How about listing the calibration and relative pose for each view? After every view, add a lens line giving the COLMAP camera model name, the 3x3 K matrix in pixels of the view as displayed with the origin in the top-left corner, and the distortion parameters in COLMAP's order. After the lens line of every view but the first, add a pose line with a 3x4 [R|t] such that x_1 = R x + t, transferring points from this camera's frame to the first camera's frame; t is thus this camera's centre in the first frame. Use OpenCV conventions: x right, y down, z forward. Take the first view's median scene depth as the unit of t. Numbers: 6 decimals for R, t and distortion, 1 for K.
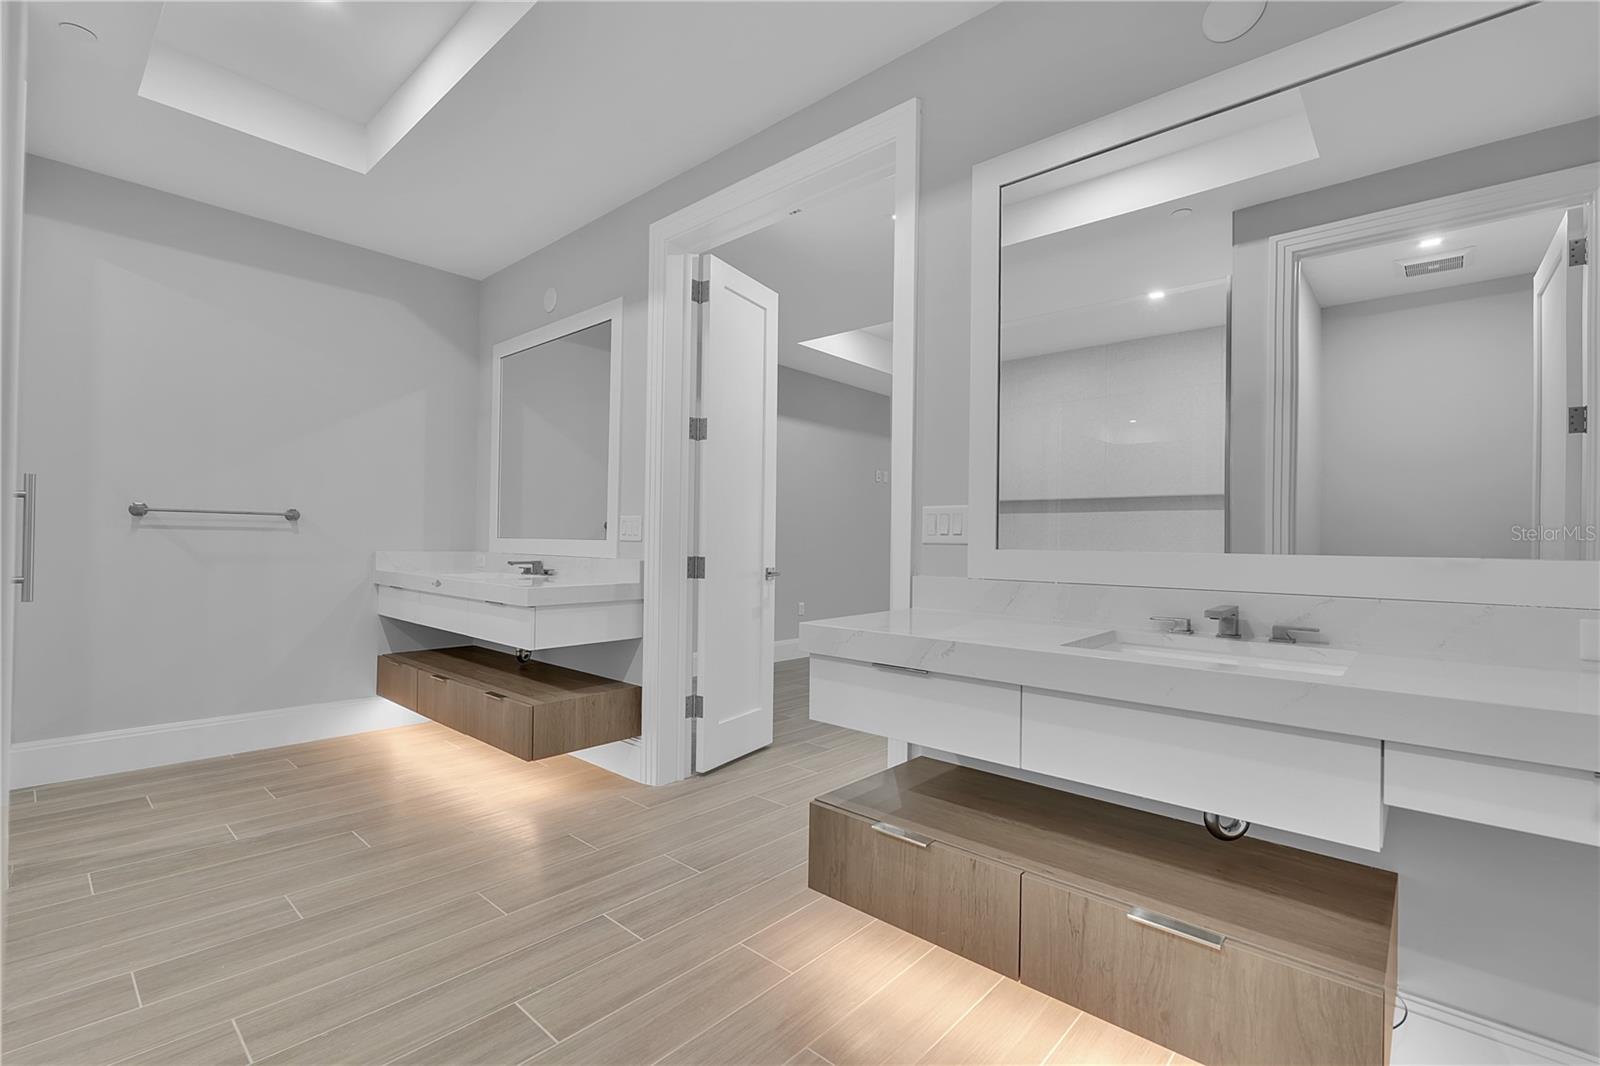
lens RADIAL K [[698.1, 0, 801.3], [0, 698.1, 536.3], [0, 0, 1]] dist [-0.004631, 0.000038]
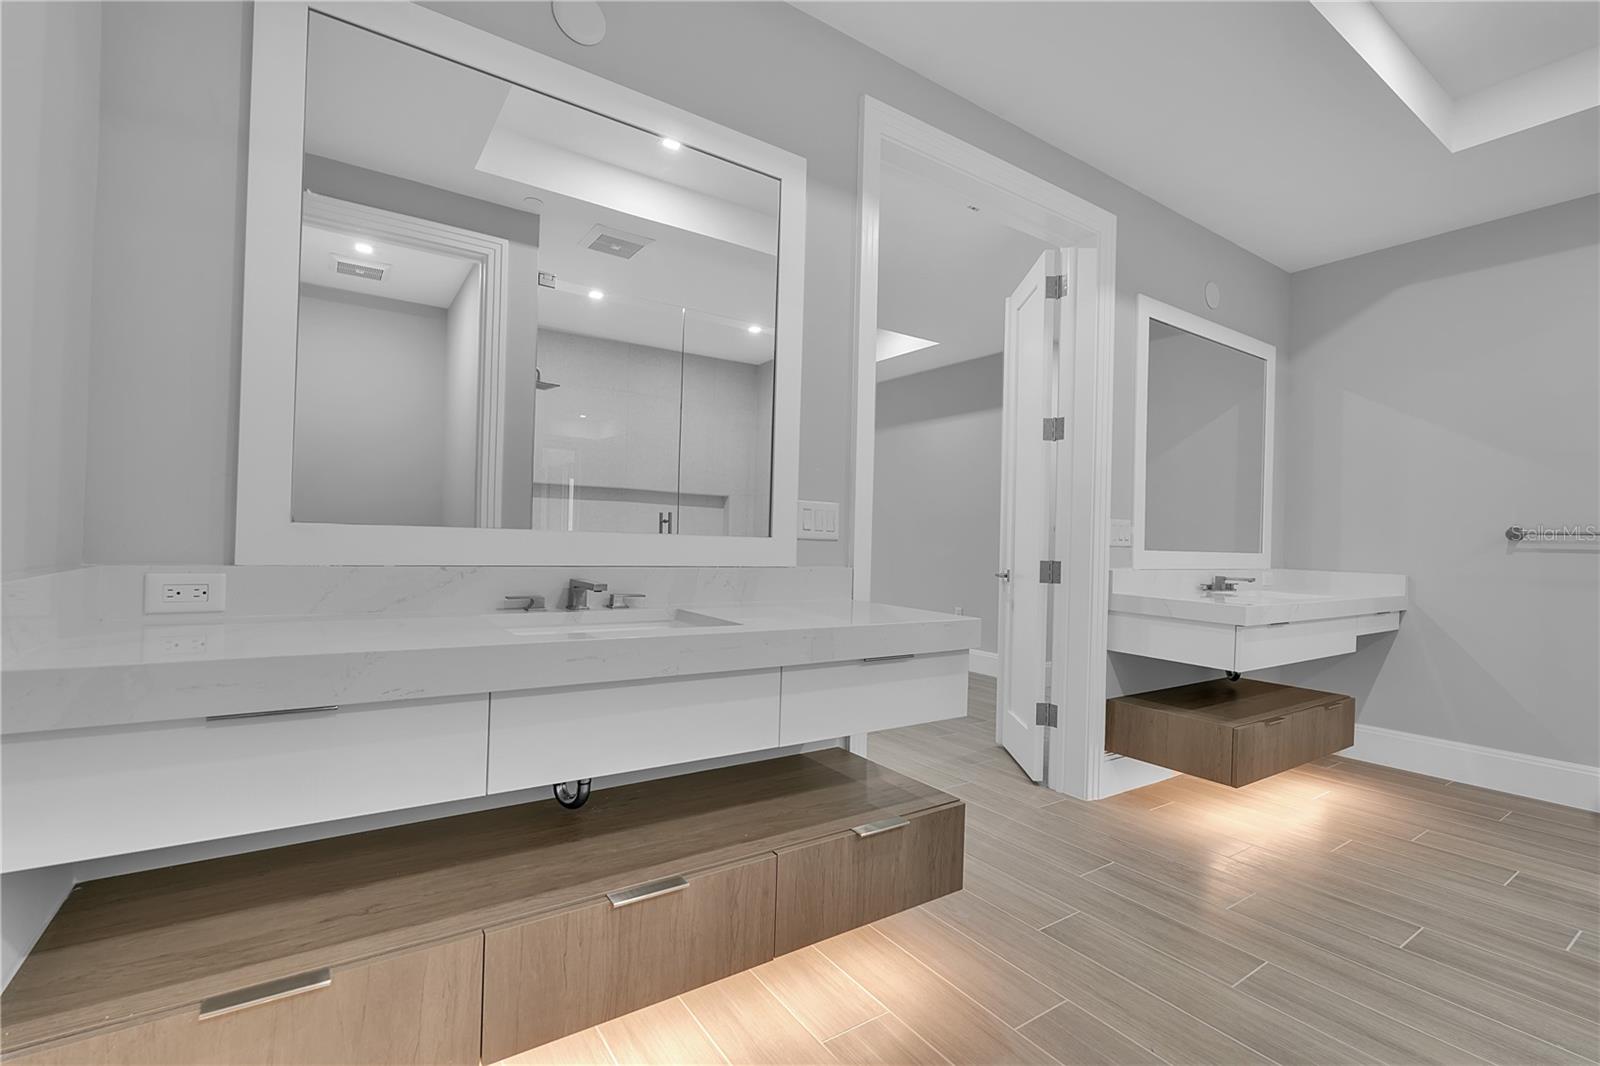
lens RADIAL K [[722.7, 0, 794.5], [0, 722.7, 528.6], [0, 0, 1]] dist [0.003410, 0.000806]
pose [[0.246228, 0.008690, 0.969173, -0.924718], [-0.033032, 0.999454, -0.000570, -0.001827], [-0.968649, -0.031874, 0.246380, 0.853350]]
